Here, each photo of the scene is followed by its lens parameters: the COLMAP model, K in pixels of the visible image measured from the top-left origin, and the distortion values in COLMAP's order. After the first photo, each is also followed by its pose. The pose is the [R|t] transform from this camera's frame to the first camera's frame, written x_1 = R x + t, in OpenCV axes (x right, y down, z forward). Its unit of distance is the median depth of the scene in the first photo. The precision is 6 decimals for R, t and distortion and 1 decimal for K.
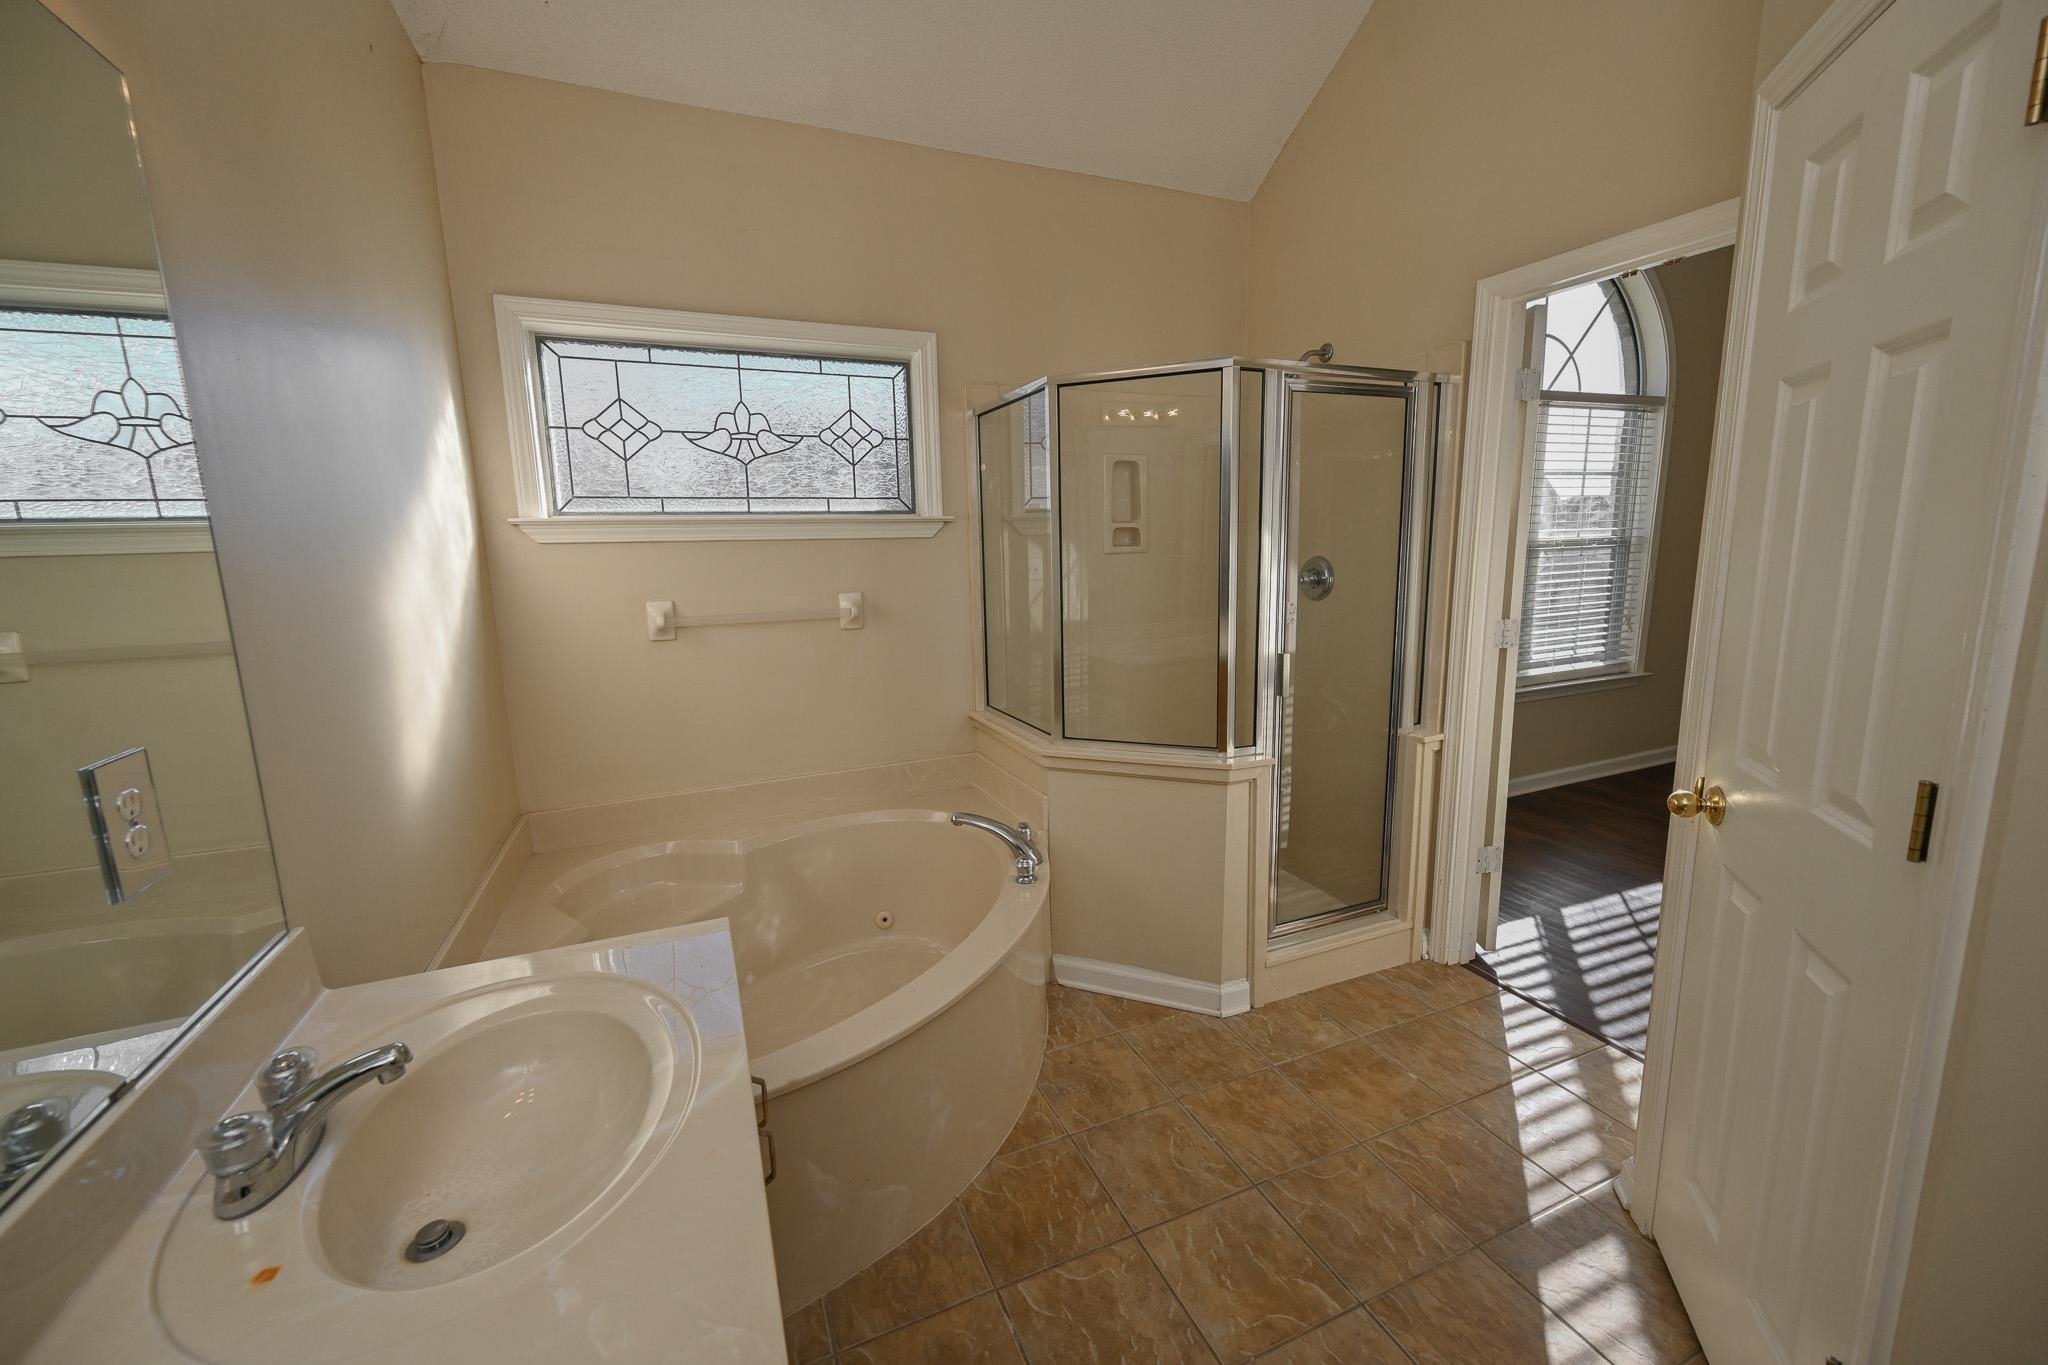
lens RADIAL K [[806.3, 0, 1019.5], [0, 806.3, 675.1], [0, 0, 1]] dist [0.002469, -0.000349]
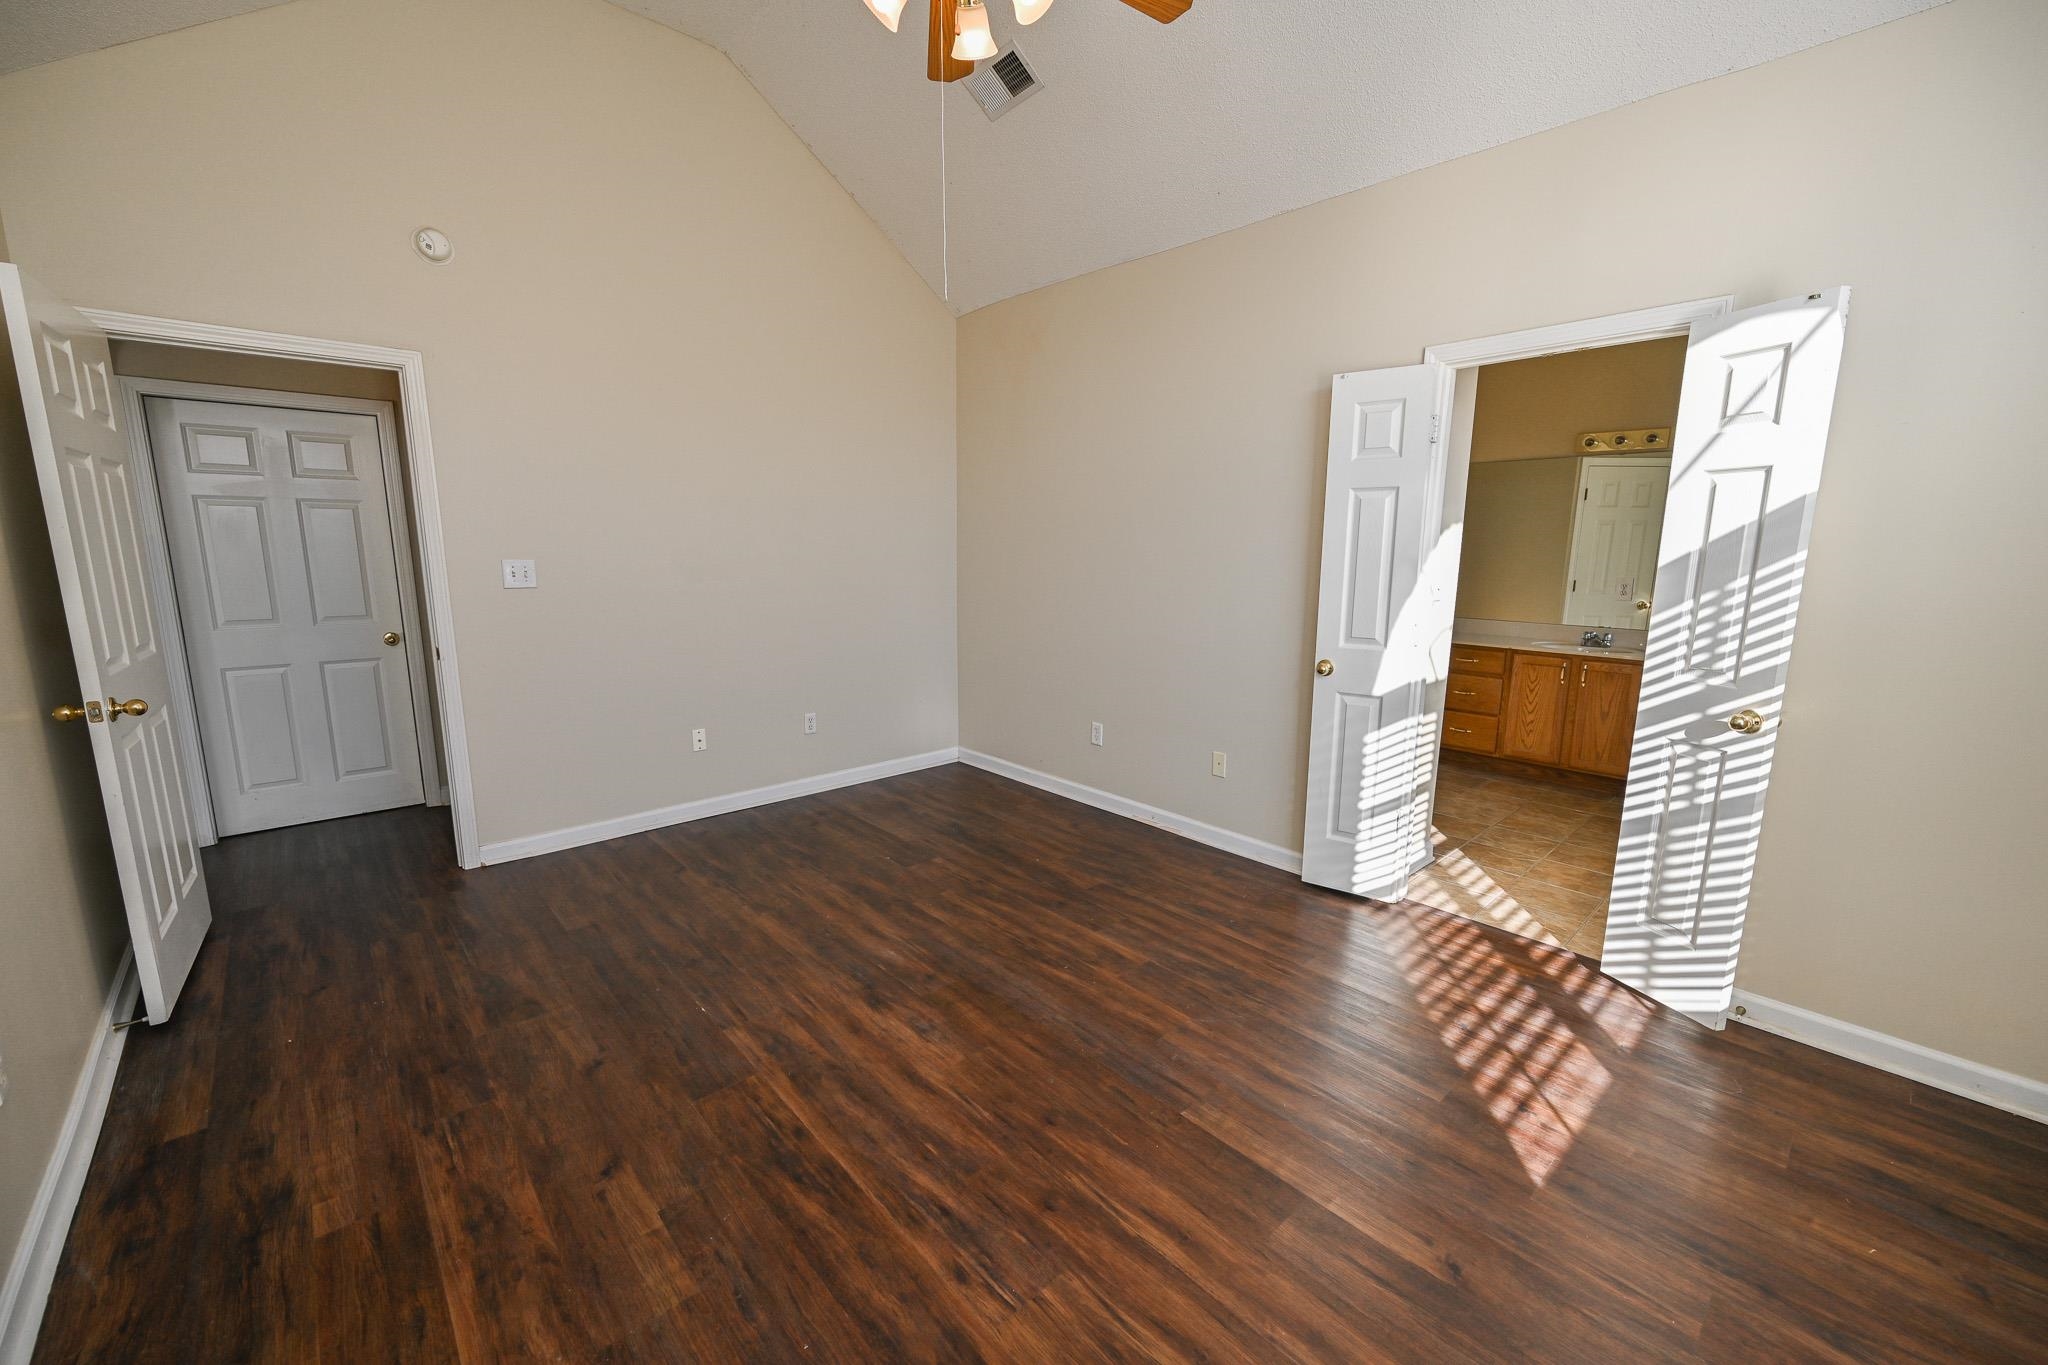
lens RADIAL K [[806.3, 0, 1030.7], [0, 806.3, 677.8], [0, 0, 1]] dist [0.002469, -0.000349]
pose [[-0.937346, 0.081433, -0.338749, 1.677704], [-0.036284, 0.944196, 0.327379, -0.319810], [0.346505, 0.319159, -0.882084, 1.640262]]
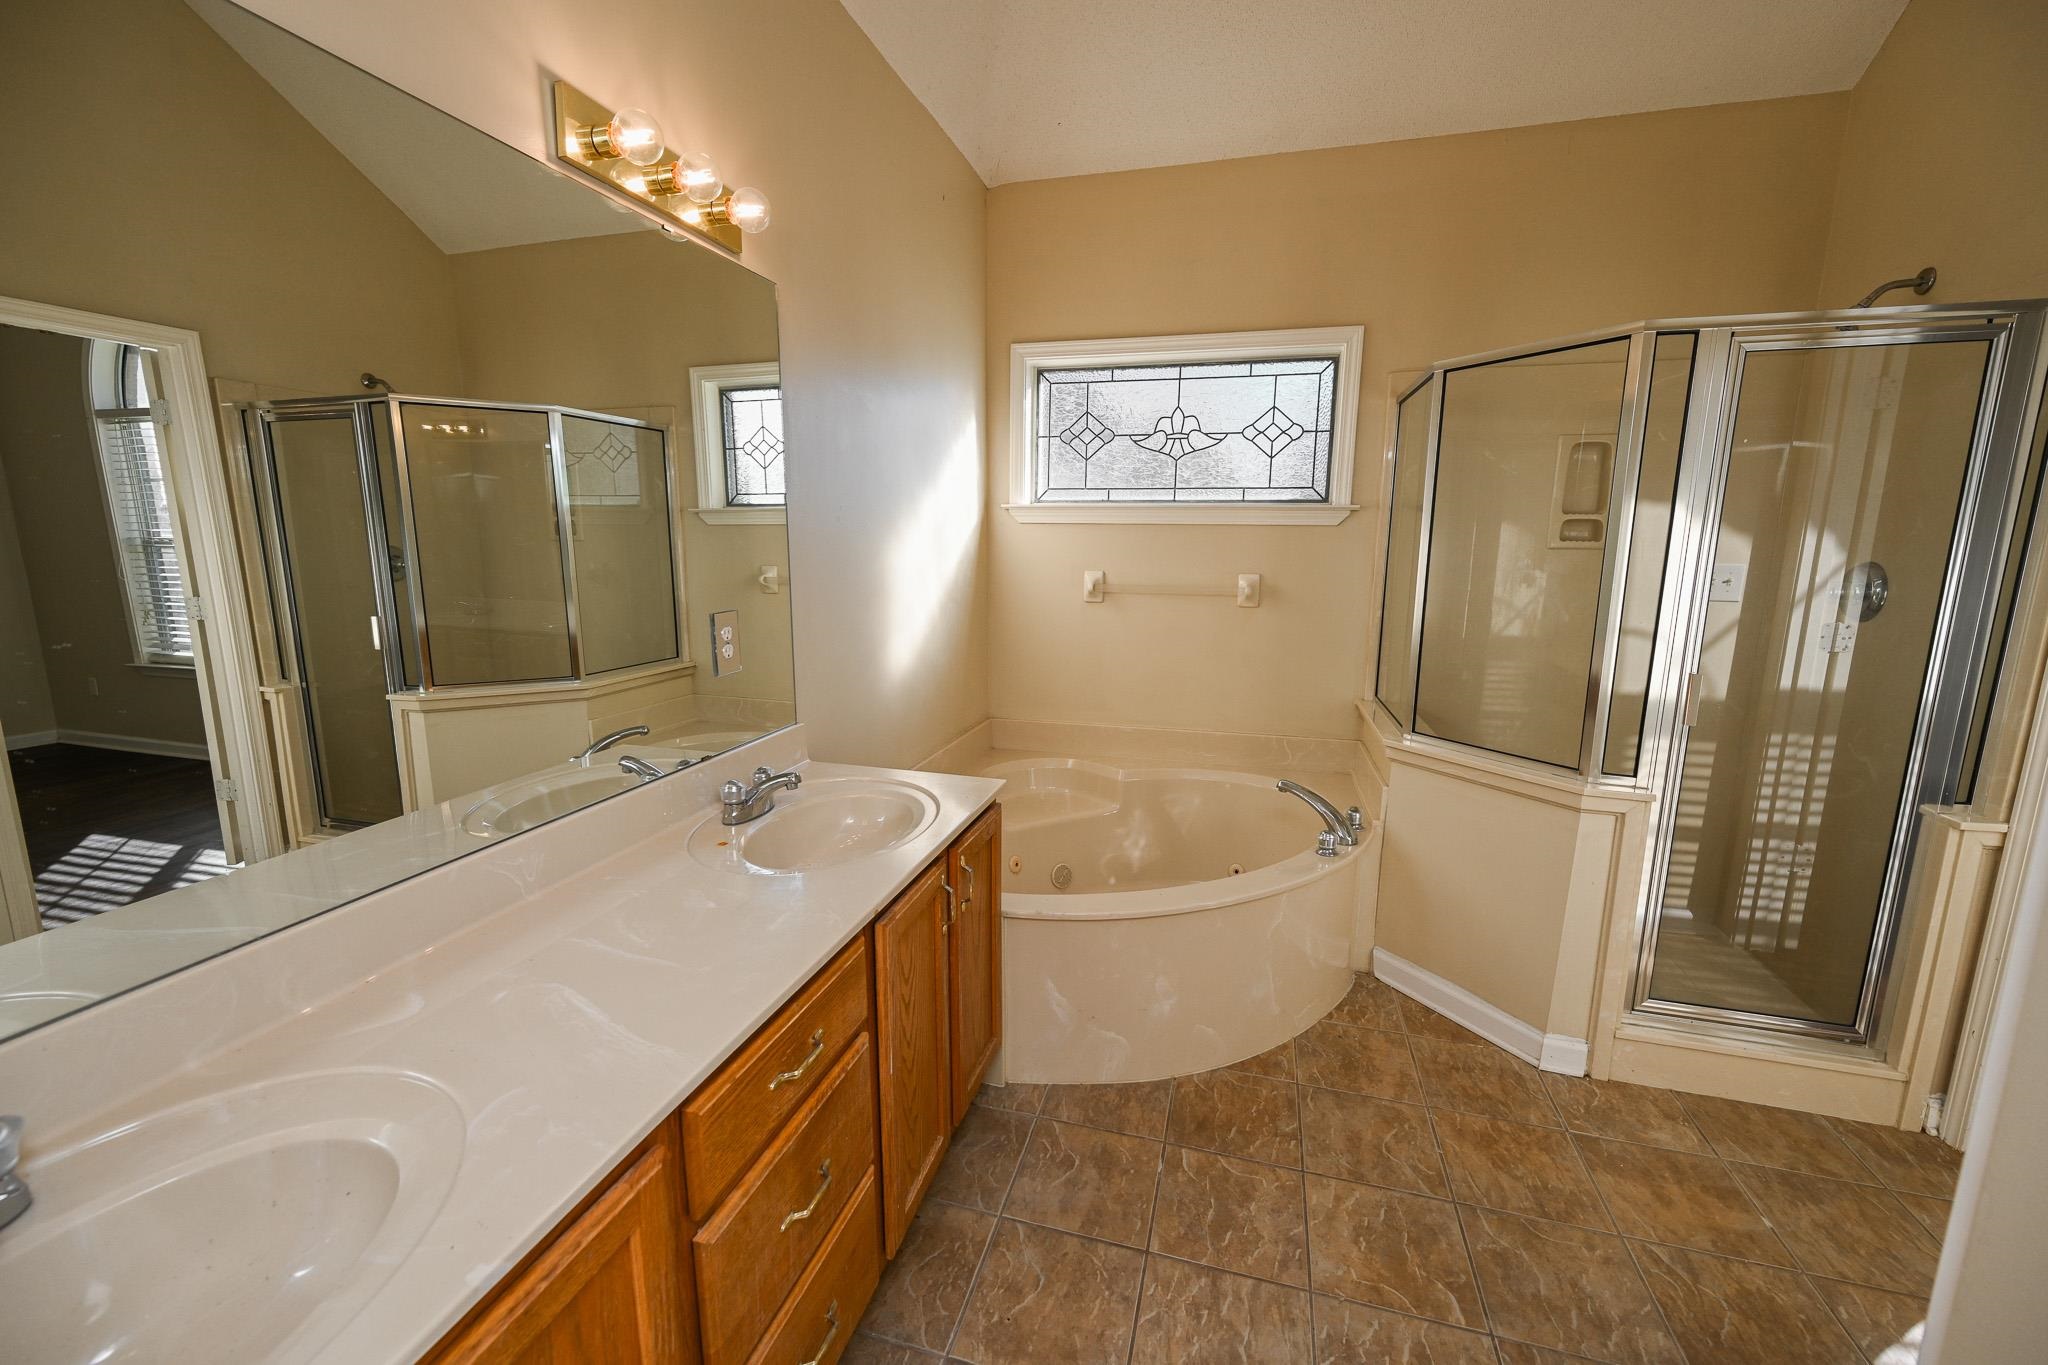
lens RADIAL K [[806.3, 0, 1017.6], [0, 806.3, 677.8], [0, 0, 1]] dist [0.002469, -0.000349]
pose [[0.777893, 0.137249, -0.613225, 0.282034], [-0.127436, 0.990035, 0.059929, 0.015426], [0.615339, 0.031529, 0.787631, -0.072191]]
